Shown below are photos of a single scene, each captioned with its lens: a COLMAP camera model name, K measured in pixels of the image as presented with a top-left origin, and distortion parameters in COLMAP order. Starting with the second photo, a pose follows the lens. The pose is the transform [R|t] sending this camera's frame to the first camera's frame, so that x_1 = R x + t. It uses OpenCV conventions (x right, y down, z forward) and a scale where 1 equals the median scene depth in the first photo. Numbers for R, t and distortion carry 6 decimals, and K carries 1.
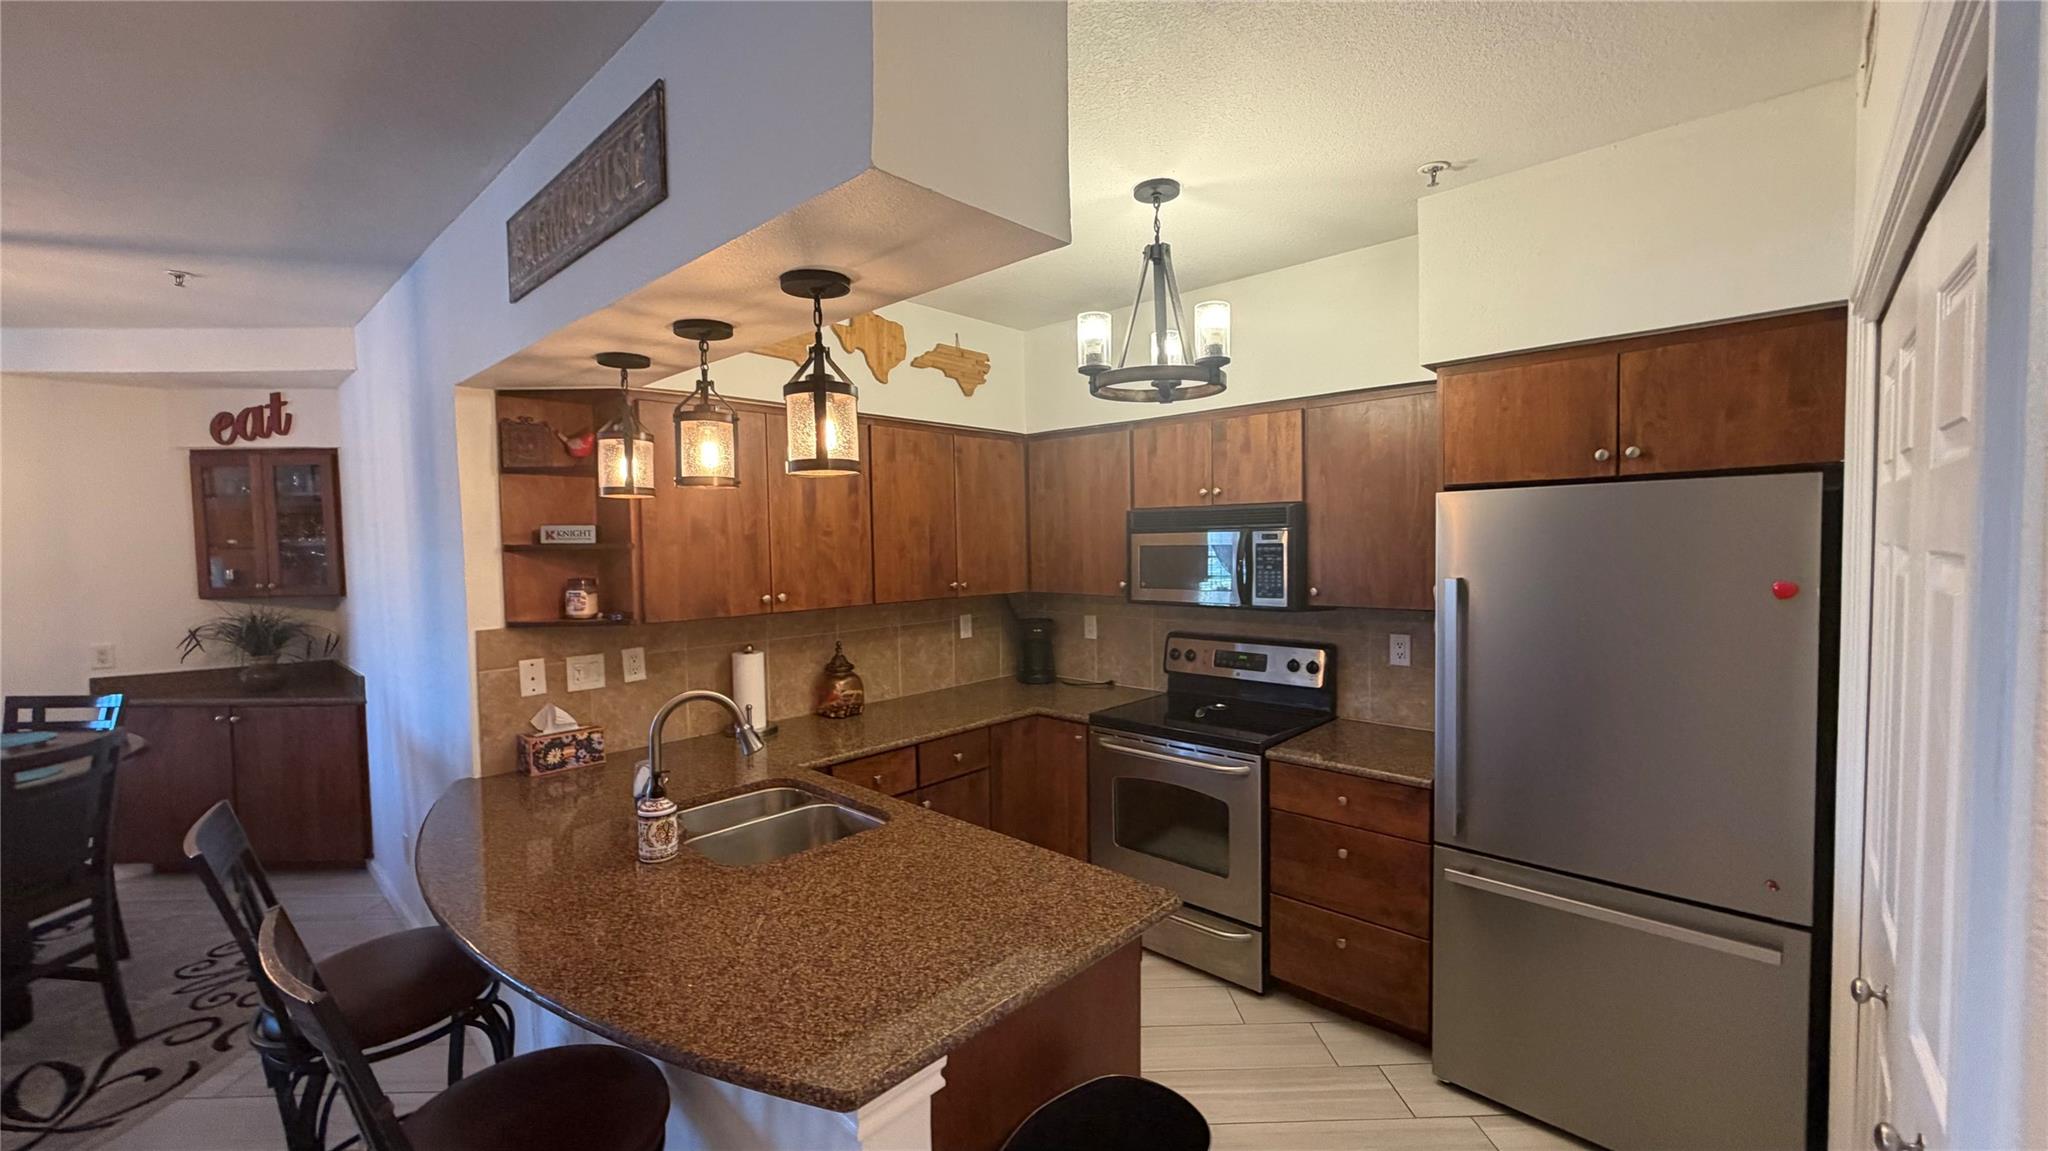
lens RADIAL K [[813.1, 0, 1022.3], [0, 813.1, 578.8], [0, 0, 1]] dist [-0.002252, 0.000522]
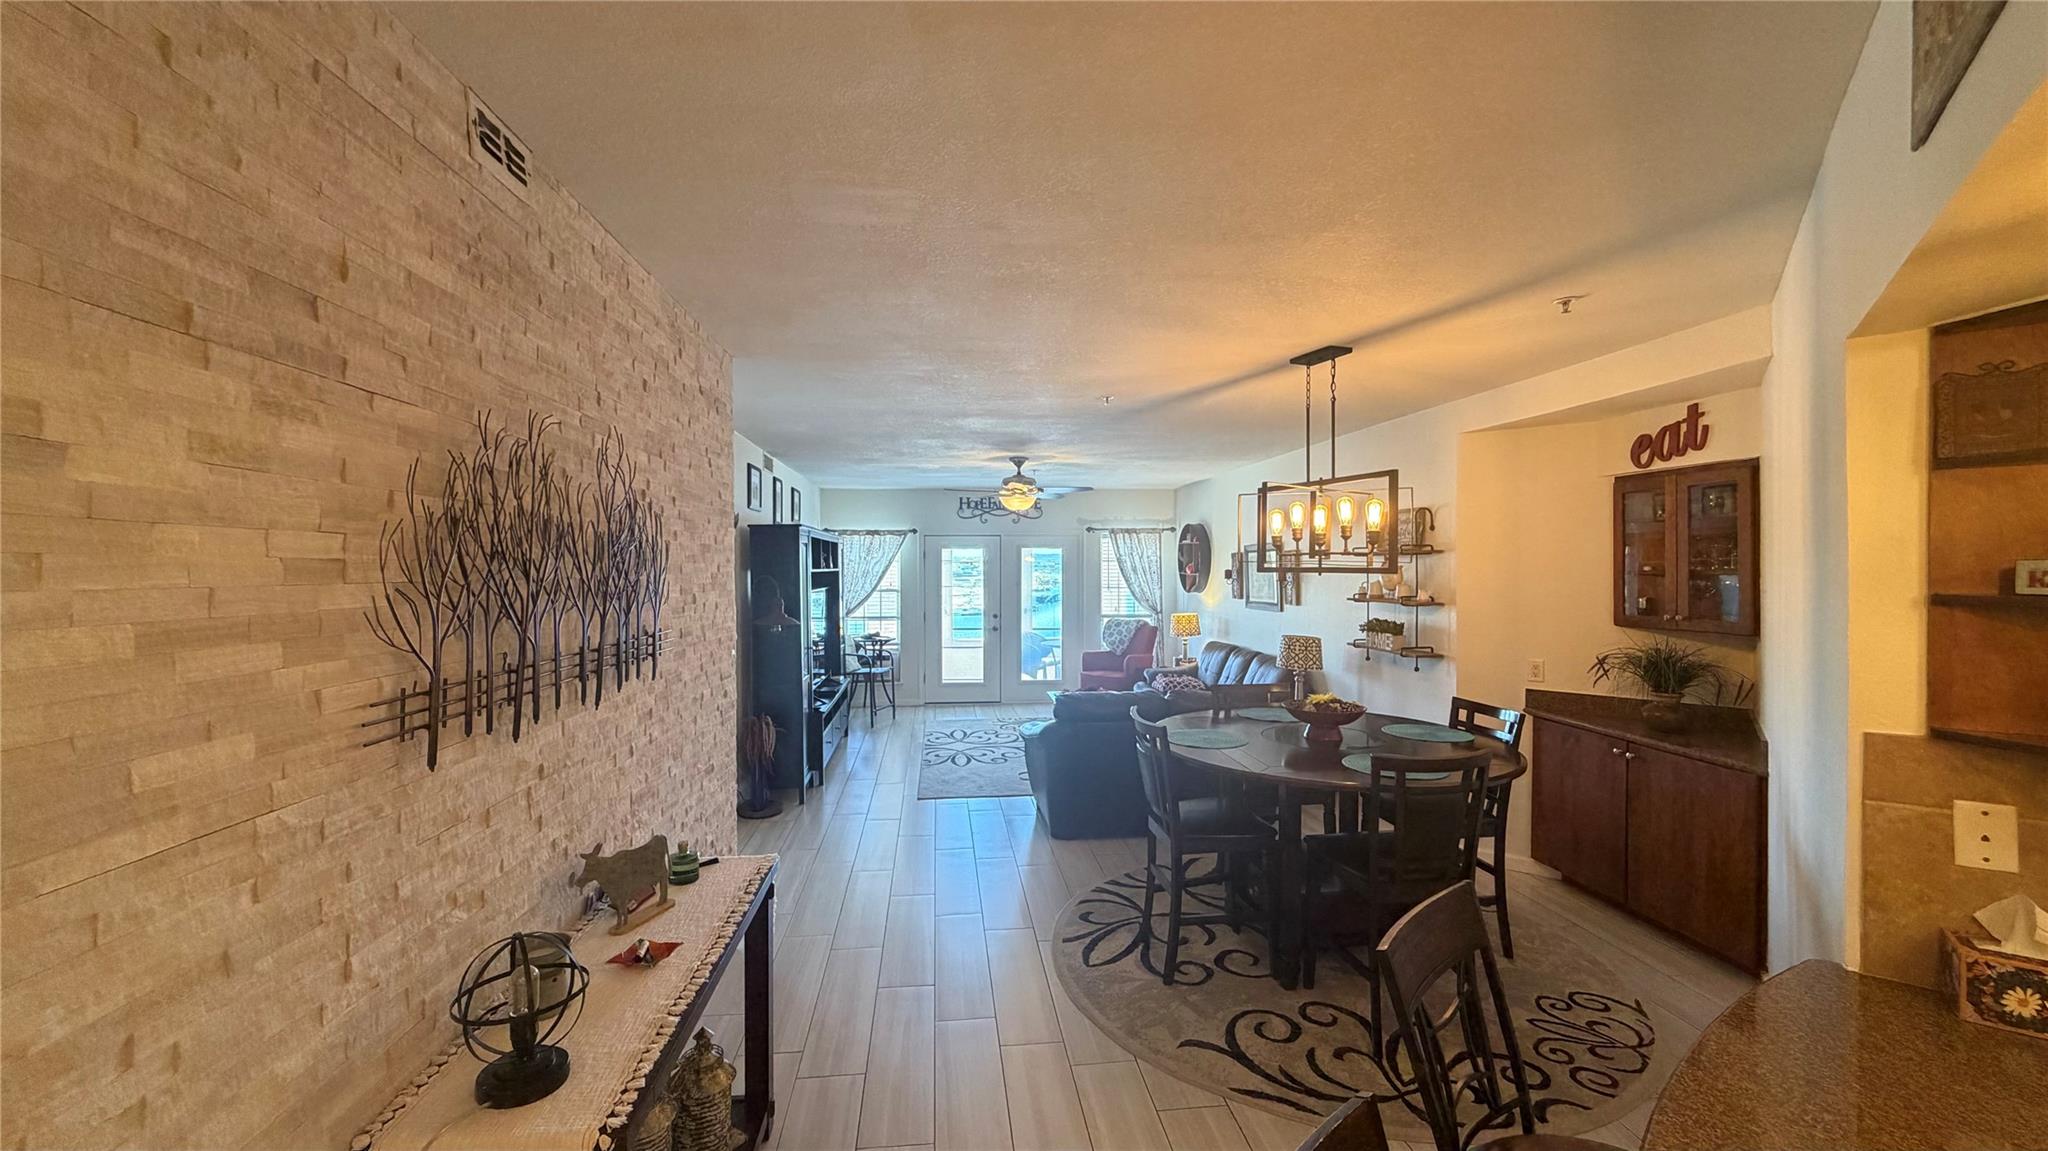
lens RADIAL K [[813.1, 0, 1018.1], [0, 813.1, 573.4], [0, 0, 1]] dist [-0.002252, 0.000522]
pose [[0.066647, 0.020899, -0.997558, -0.076711], [-0.047105, 0.998732, 0.017776, -0.025589], [0.996664, 0.045805, 0.067547, 0.225650]]
